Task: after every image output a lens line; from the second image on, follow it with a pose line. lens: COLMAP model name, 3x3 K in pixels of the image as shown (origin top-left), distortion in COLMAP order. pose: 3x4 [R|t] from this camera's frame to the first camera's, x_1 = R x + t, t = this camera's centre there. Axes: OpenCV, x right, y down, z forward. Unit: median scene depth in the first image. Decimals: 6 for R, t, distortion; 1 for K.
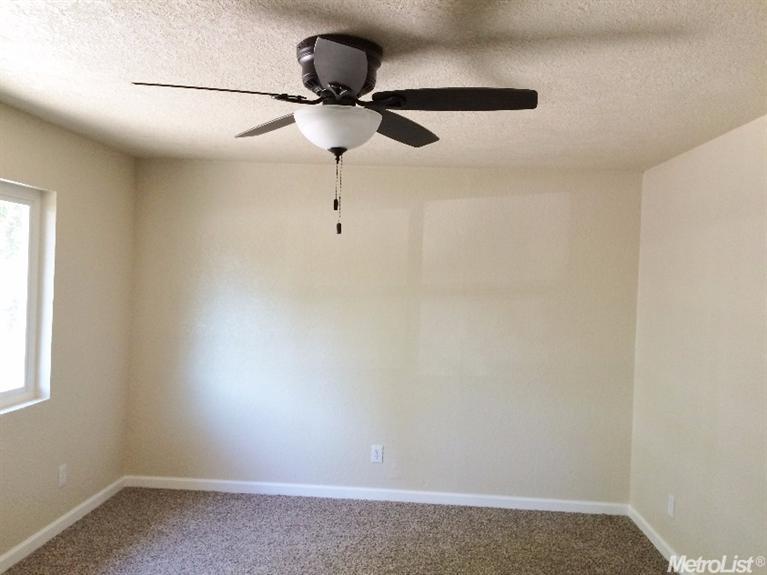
lens RADIAL K [[655.6, 0, 383.8], [0, 655.6, 290.7], [0, 0, 1]] dist [0.067923, -0.079186]
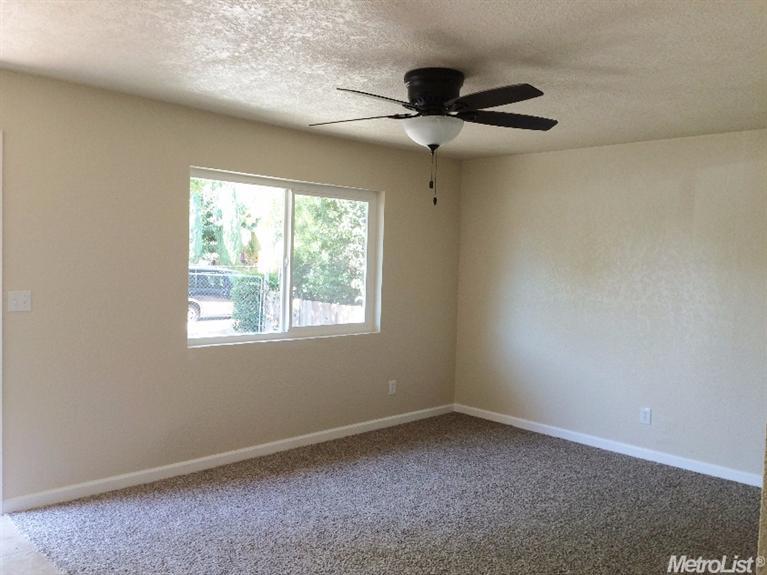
lens RADIAL K [[655.6, 0, 383.8], [0, 655.6, 290.7], [0, 0, 1]] dist [0.067923, -0.079186]
pose [[0.746301, 0.022046, -0.665244, 0.462277], [-0.014761, 0.999754, 0.016573, 0.045242], [0.665445, -0.002549, 0.746442, -0.082650]]
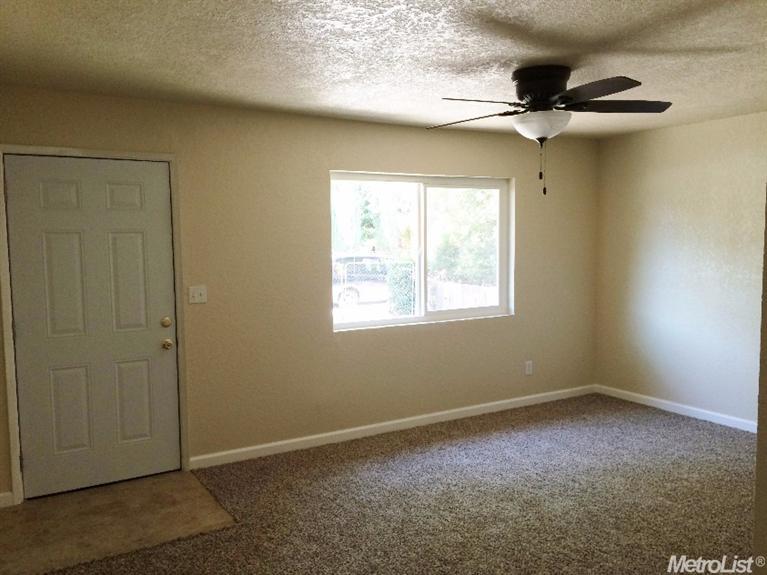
lens RADIAL K [[655.6, 0, 383.8], [0, 655.6, 290.7], [0, 0, 1]] dist [0.067923, -0.079186]
pose [[0.566098, 0.023890, -0.823991, 0.560189], [0.021917, 0.998790, 0.044016, 0.033567], [0.824046, -0.042976, 0.564890, -0.097726]]
